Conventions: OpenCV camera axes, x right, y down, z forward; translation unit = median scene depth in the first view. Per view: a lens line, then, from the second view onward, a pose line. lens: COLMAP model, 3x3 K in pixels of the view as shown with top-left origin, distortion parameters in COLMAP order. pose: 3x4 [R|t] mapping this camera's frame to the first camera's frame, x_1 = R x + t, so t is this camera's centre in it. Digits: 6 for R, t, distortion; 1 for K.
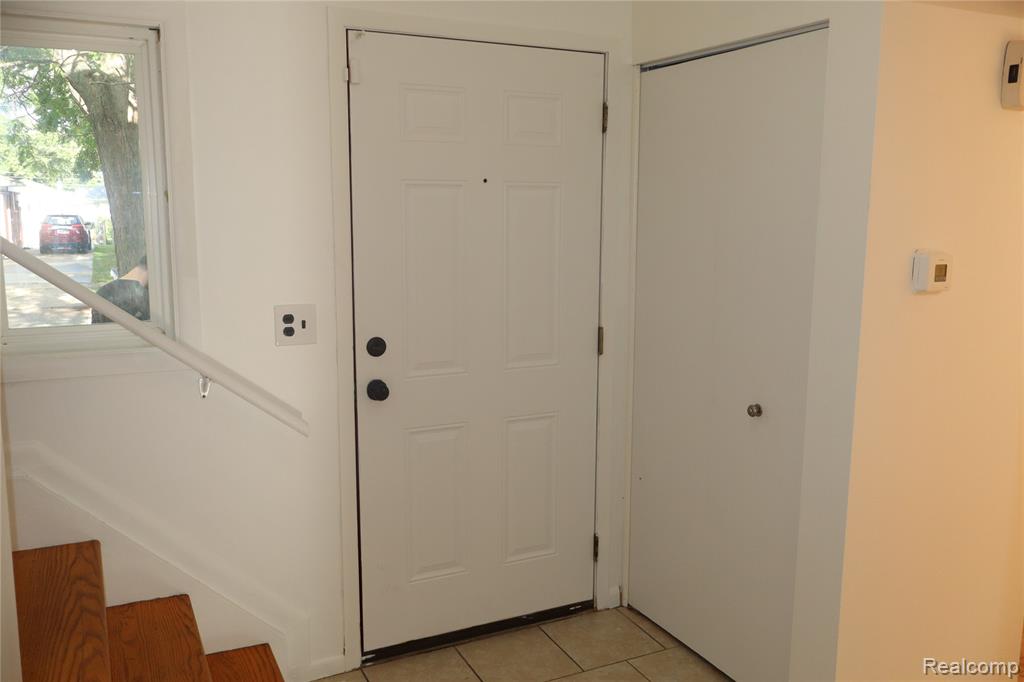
lens RADIAL K [[851.4, 0, 512.0], [0, 851.4, 341.0], [0, 0, 1]] dist [-0.003912, -0.008184]
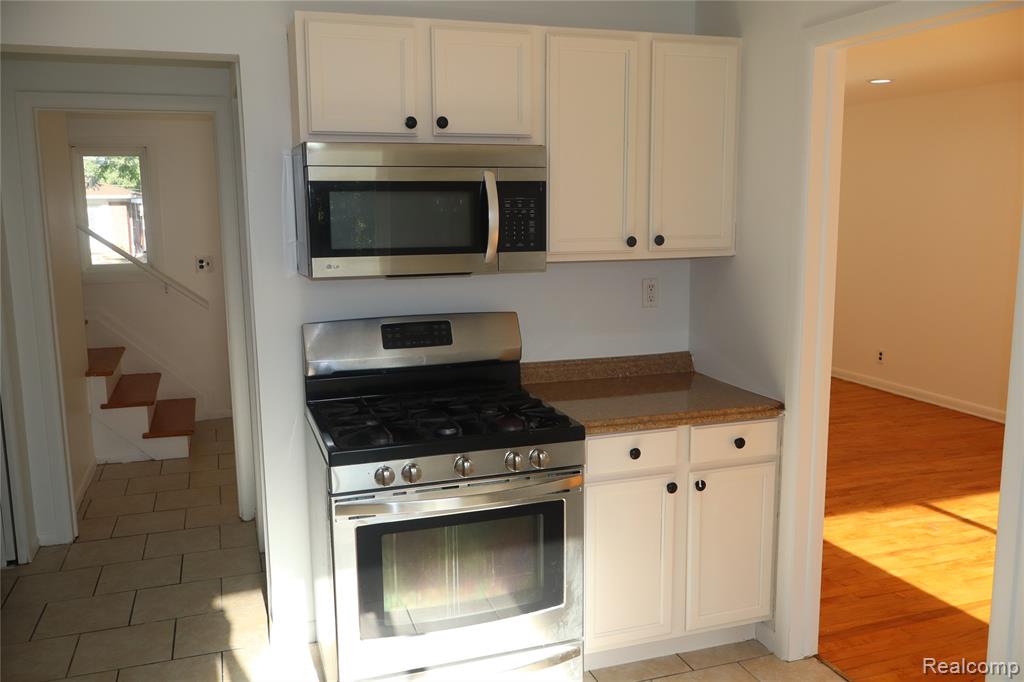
lens RADIAL K [[851.4, 0, 512.0], [0, 851.4, 341.0], [0, 0, 1]] dist [-0.003912, -0.008184]
pose [[0.992734, 0.000125, -0.120331, 0.901714], [-0.000341, 0.999998, -0.001775, 0.203131], [0.120330, 0.001803, 0.992732, -1.289003]]
